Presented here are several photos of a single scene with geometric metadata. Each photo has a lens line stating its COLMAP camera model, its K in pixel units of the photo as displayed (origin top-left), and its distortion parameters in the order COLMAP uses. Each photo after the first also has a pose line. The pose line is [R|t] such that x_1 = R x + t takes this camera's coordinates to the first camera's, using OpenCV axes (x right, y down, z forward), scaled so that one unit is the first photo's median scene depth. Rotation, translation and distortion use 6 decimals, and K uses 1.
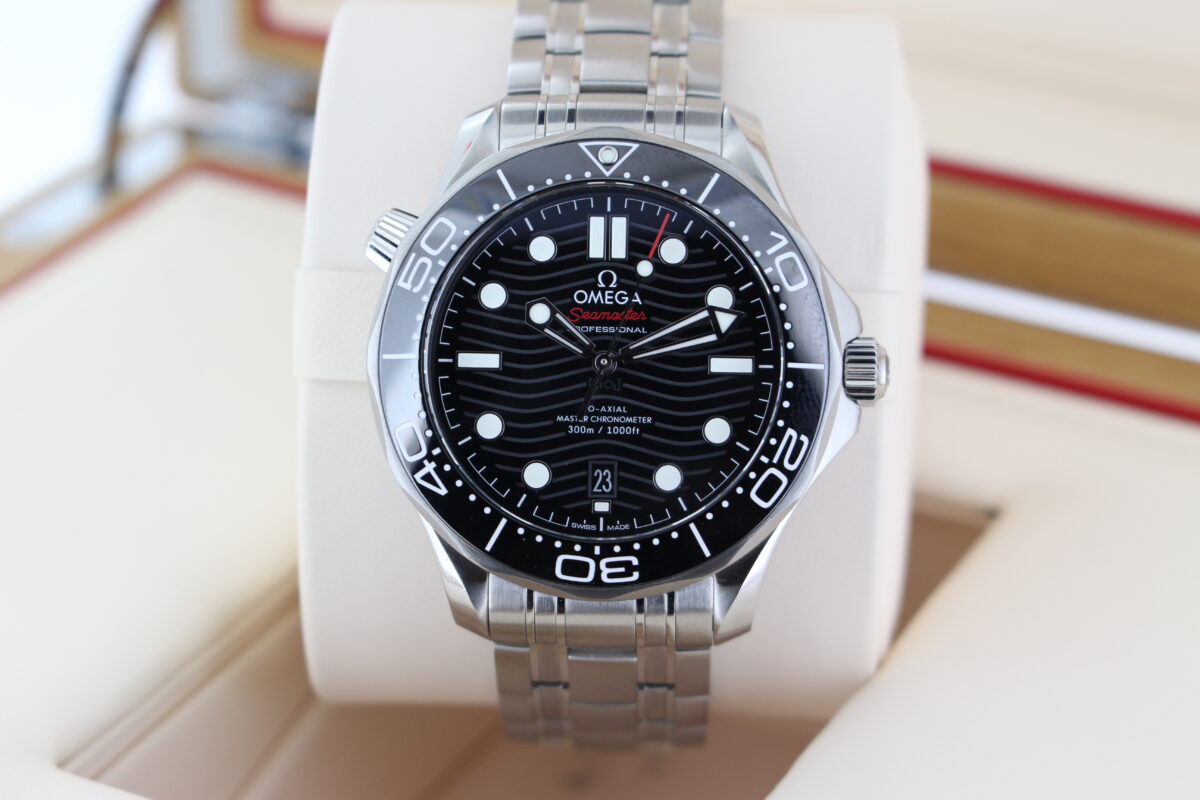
lens RADIAL K [[2898.6, 0, 596.0], [0, 2898.6, 435.2], [0, 0, 1]] dist [0.021424, 0.238621]
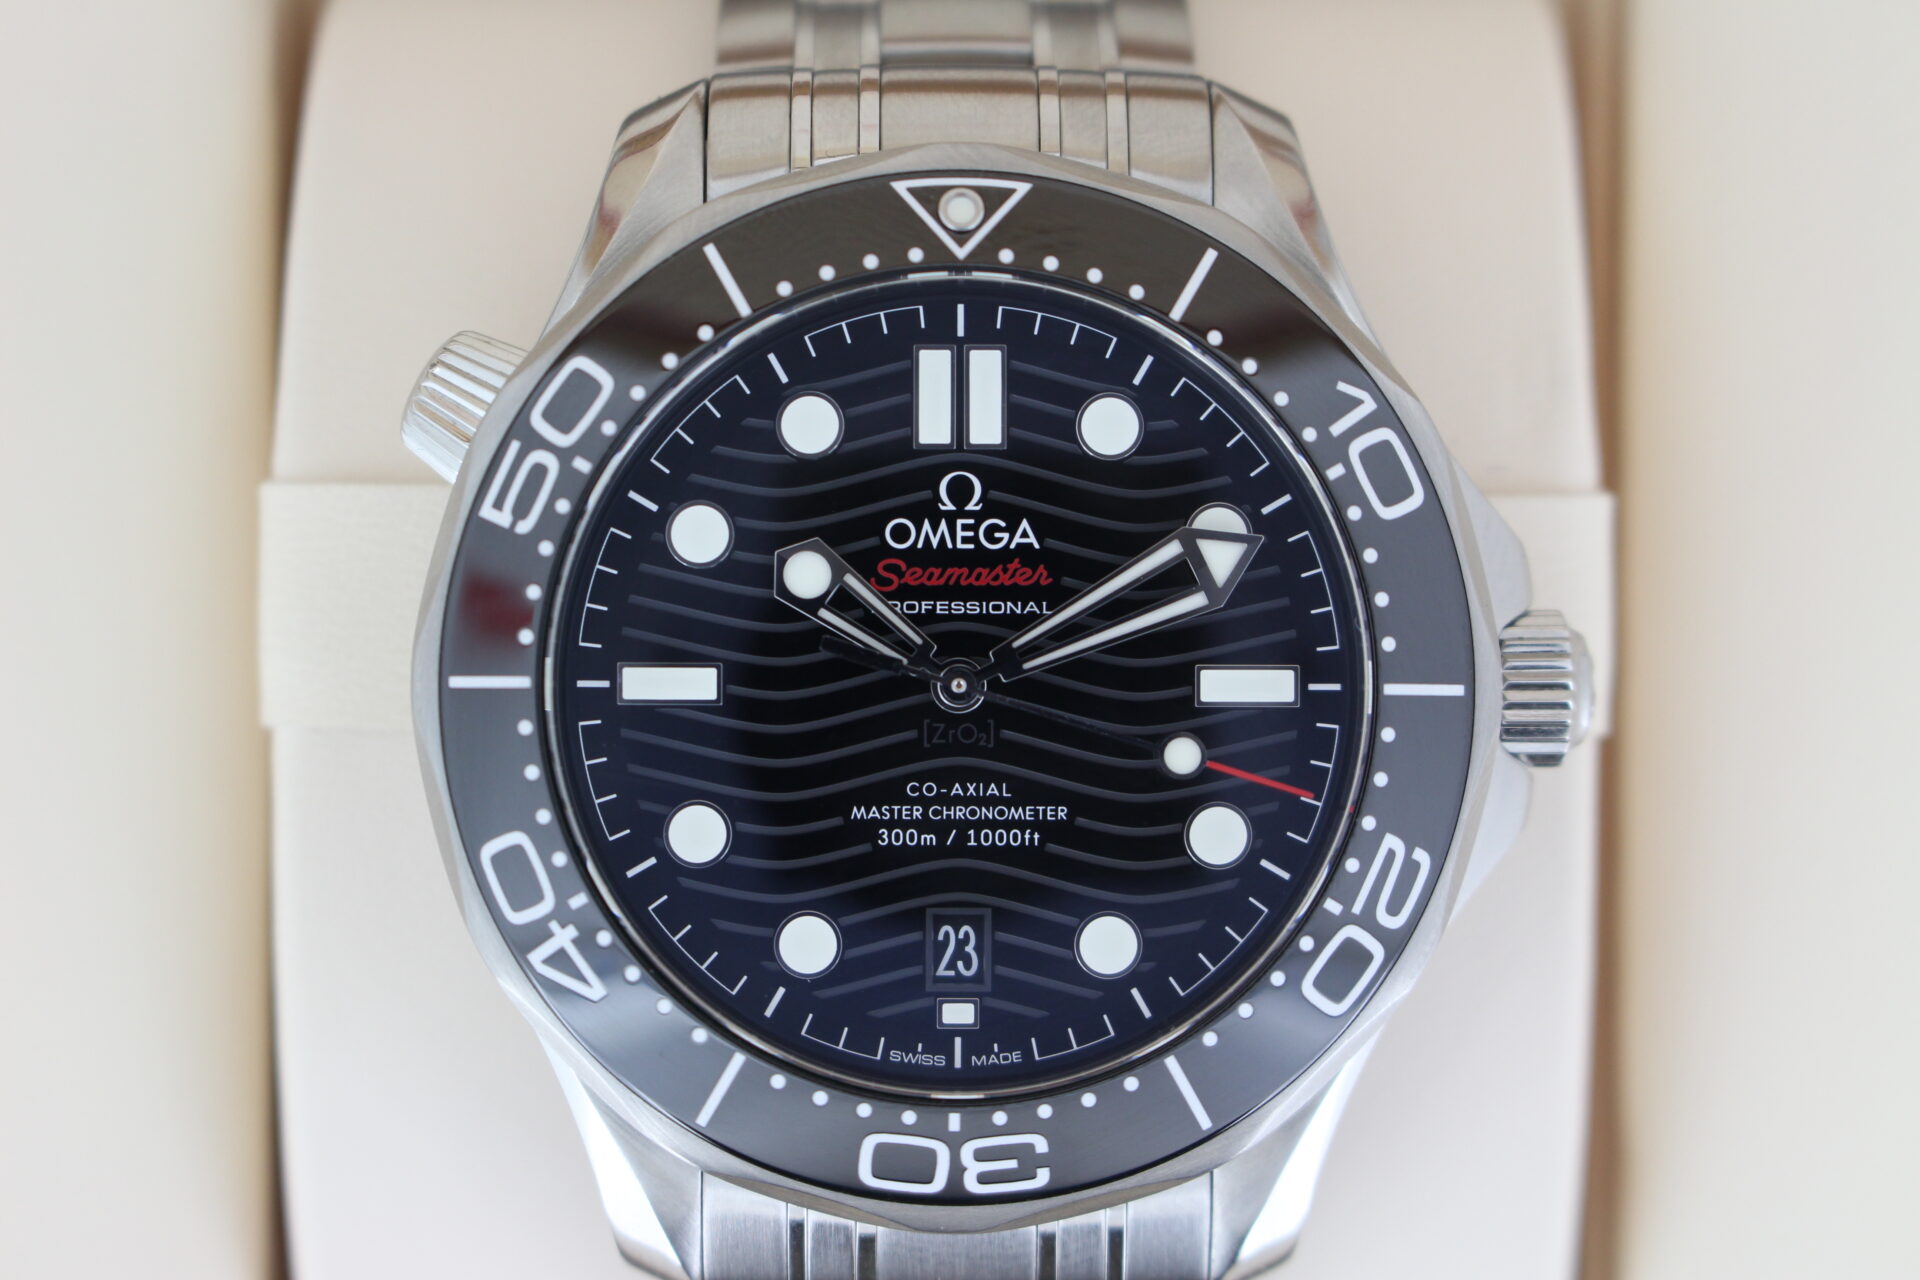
lens RADIAL K [[3920.3, 0, 960.0], [0, 3920.3, 640.0], [0, 0, 1]] dist [-0.015782, -0.058584]
pose [[0.997981, -0.018445, 0.060768, -0.032675], [0.015876, 0.998971, 0.042495, -0.056924], [-0.061489, -0.041444, 0.997247, 0.409626]]
